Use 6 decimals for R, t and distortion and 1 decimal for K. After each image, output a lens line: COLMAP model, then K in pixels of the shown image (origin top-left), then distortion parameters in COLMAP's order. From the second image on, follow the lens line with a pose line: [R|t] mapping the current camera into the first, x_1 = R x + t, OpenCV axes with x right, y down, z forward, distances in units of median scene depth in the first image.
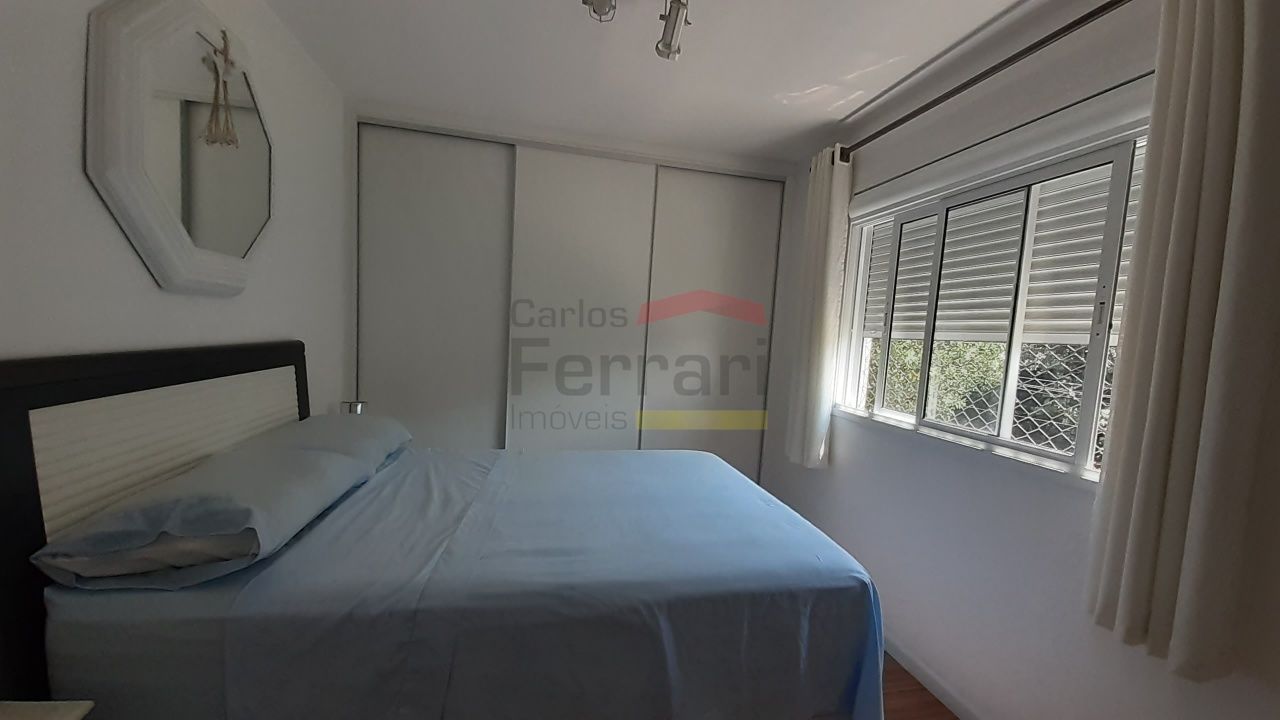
lens RADIAL K [[511.2, 0, 644.3], [0, 511.2, 366.8], [0, 0, 1]] dist [-0.001060, -0.003908]
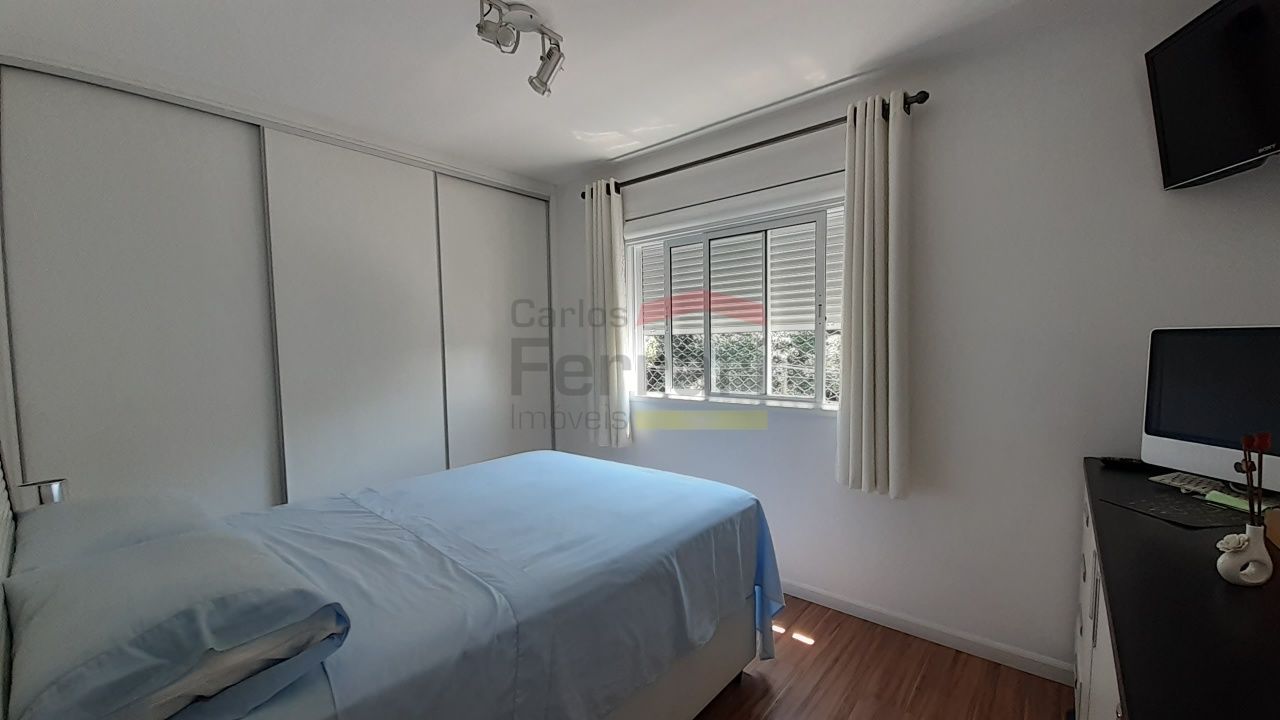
lens RADIAL K [[511.2, 0, 649.1], [0, 511.2, 364.1], [0, 0, 1]] dist [-0.001060, -0.003908]
pose [[0.787973, -0.096458, 0.608108, -0.431816], [0.105025, 0.994235, 0.021616, -0.018388], [-0.606687, 0.046834, 0.793560, 0.005065]]
